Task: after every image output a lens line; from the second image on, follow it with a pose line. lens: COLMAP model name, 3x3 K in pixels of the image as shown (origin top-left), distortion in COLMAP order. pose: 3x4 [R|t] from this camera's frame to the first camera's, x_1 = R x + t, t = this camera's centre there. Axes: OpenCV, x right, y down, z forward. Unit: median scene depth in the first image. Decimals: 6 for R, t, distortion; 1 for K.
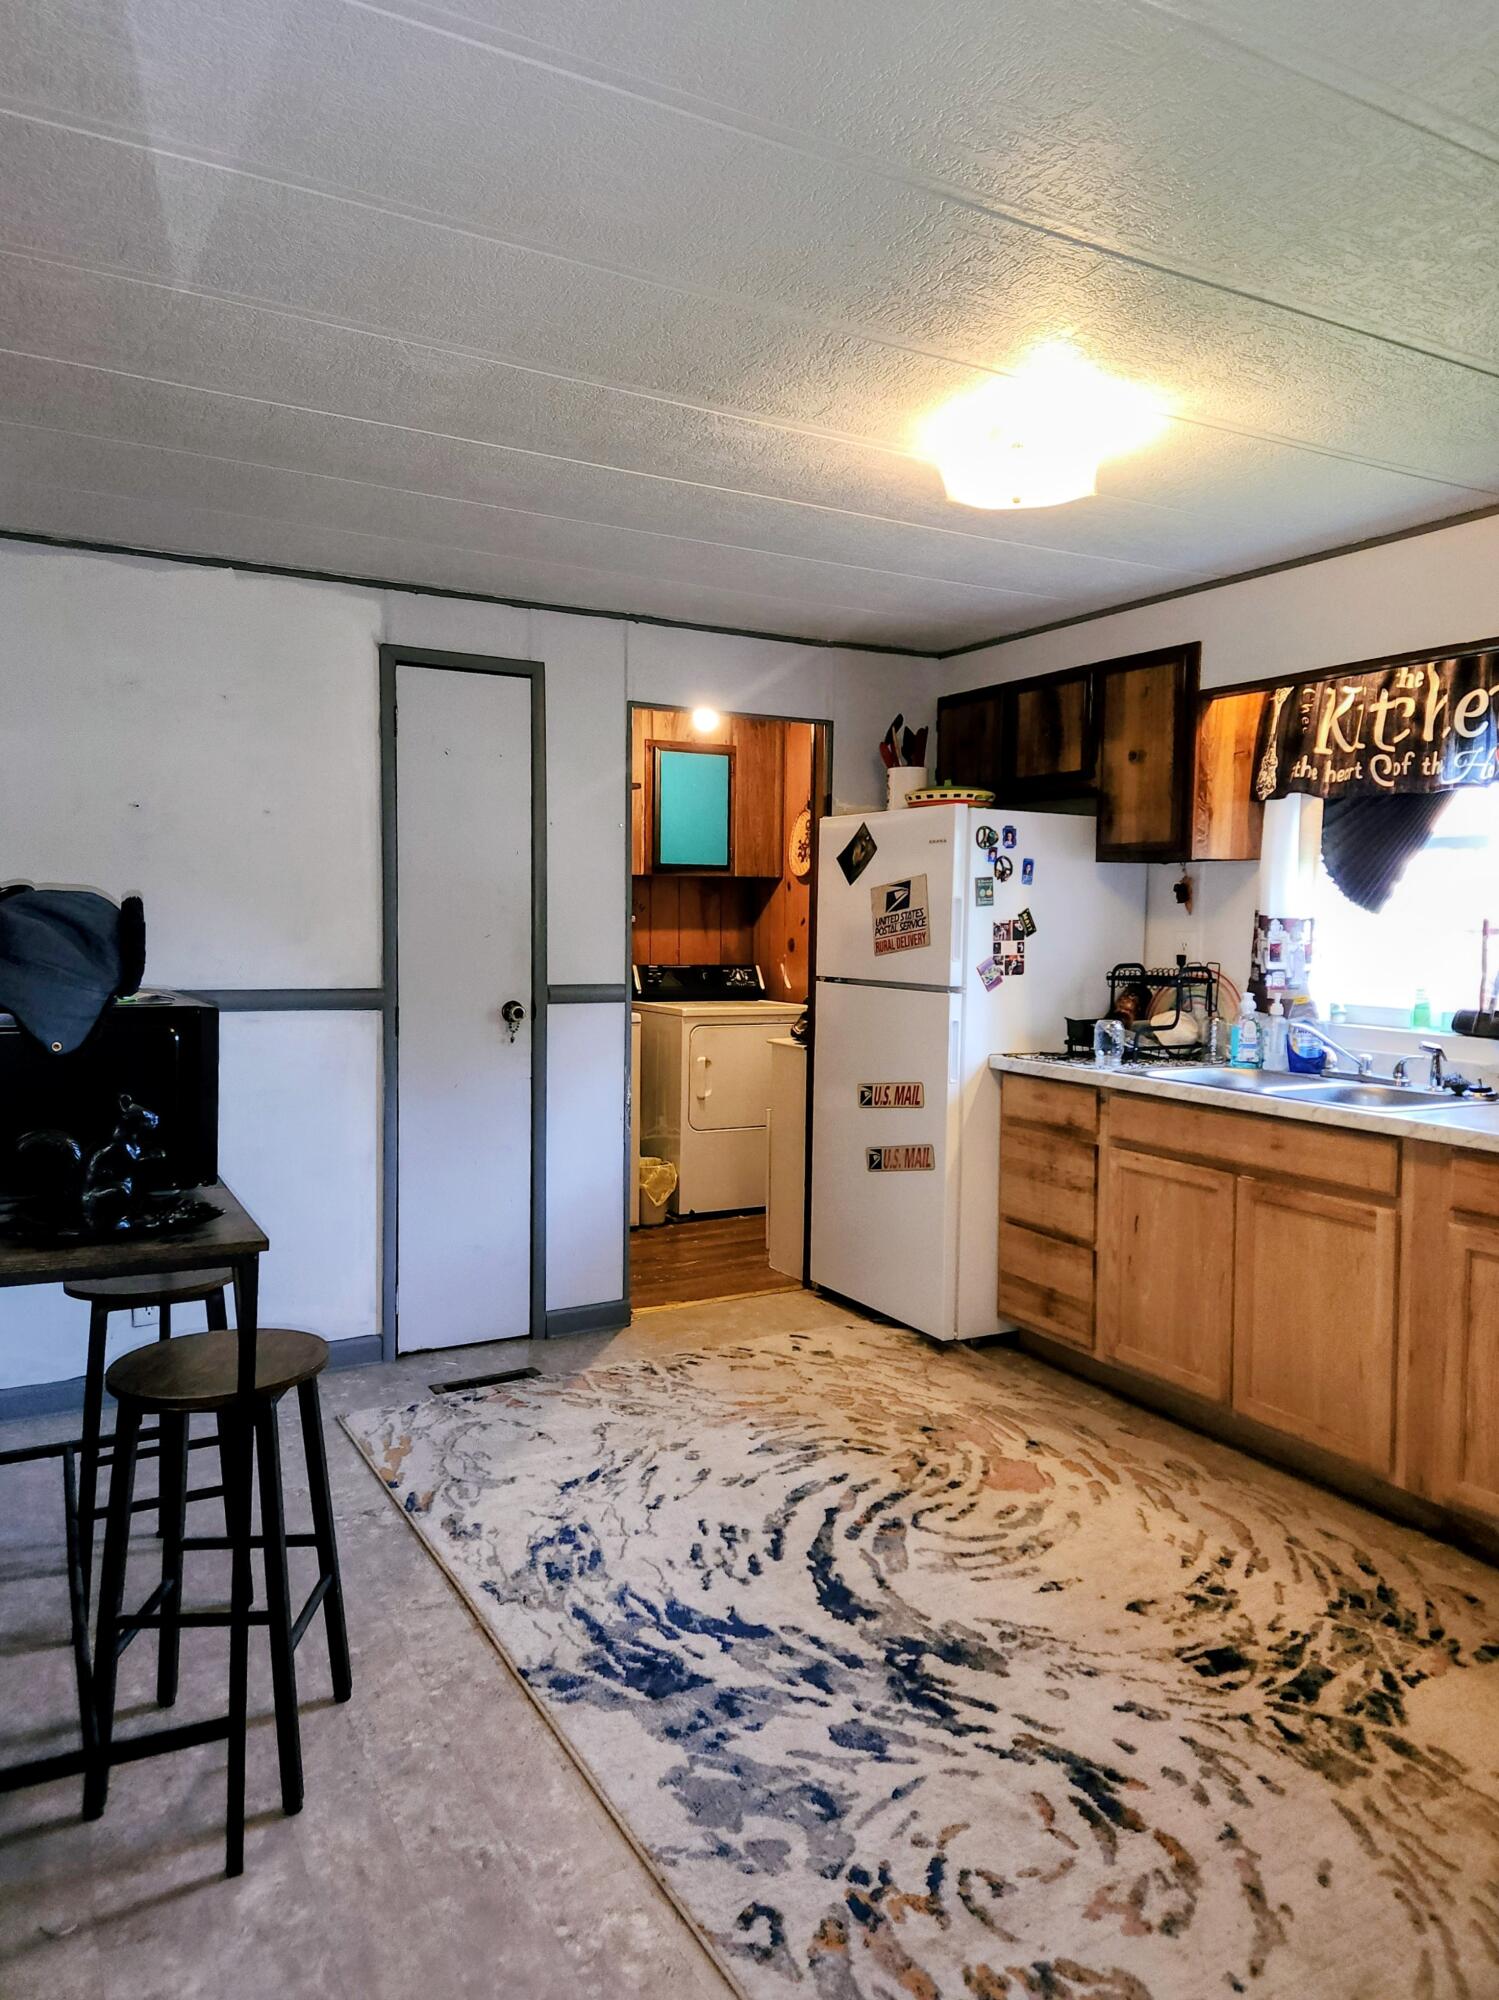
lens RADIAL K [[1372.3, 0, 754.4], [0, 1372.3, 997.4], [0, 0, 1]] dist [0.073560, -0.044469]
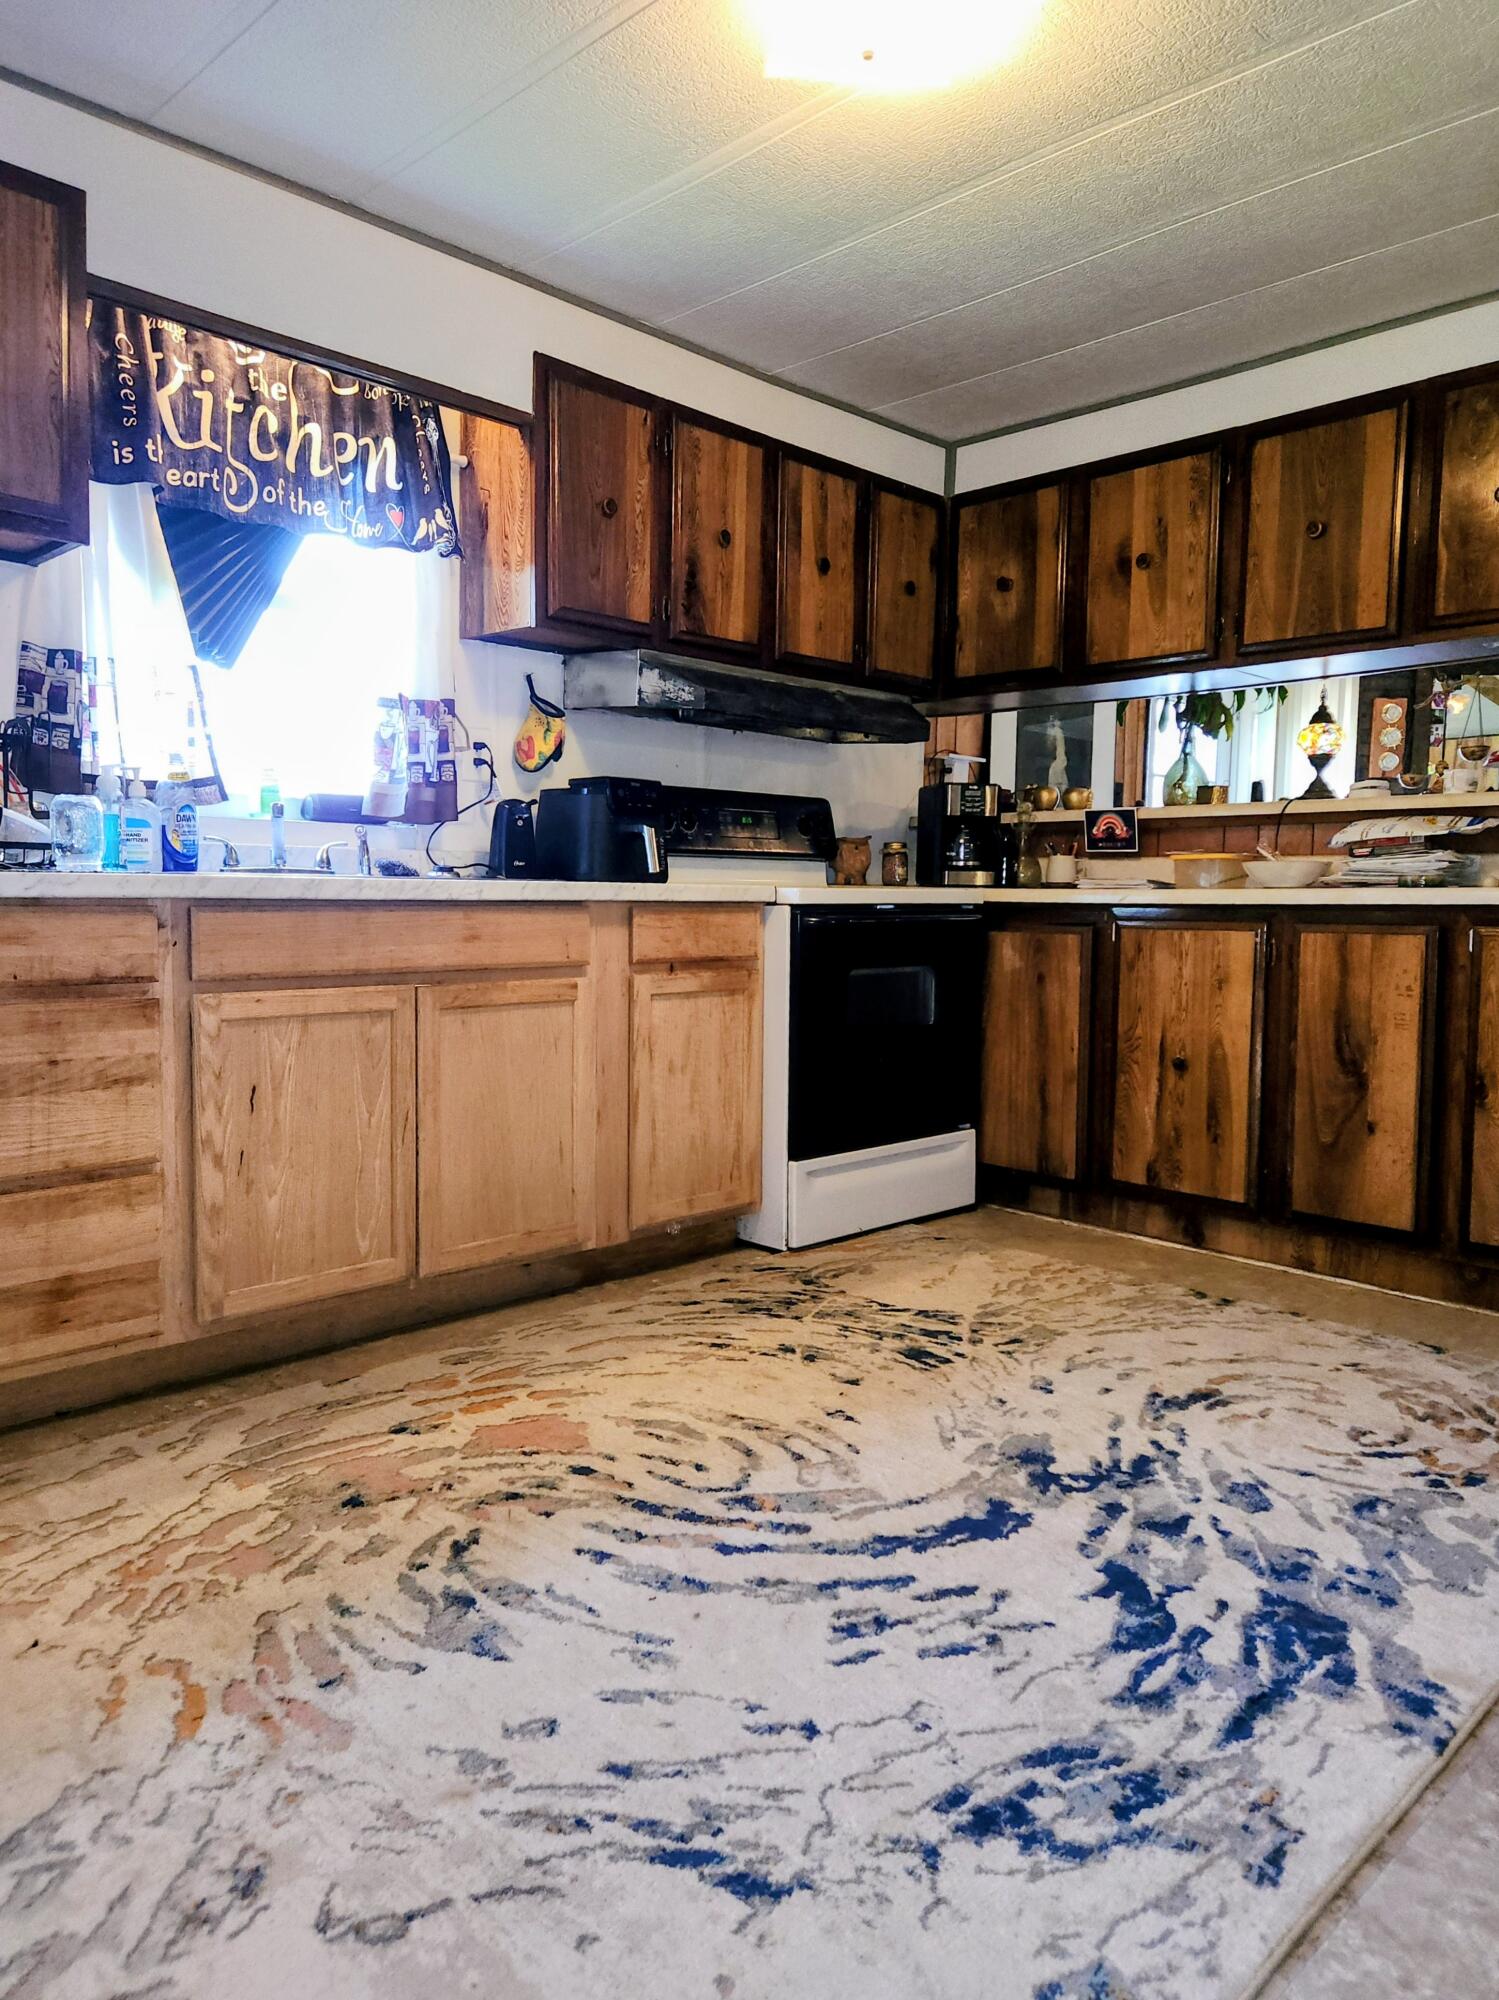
lens RADIAL K [[1372.3, 0, 754.3], [0, 1372.3, 989.4], [0, 0, 1]] dist [0.073560, -0.044469]
pose [[-0.271562, -0.092663, 0.957950, -0.580840], [0.043902, 0.993125, 0.108511, 0.067806], [-0.961419, 0.071523, -0.265627, 1.289591]]
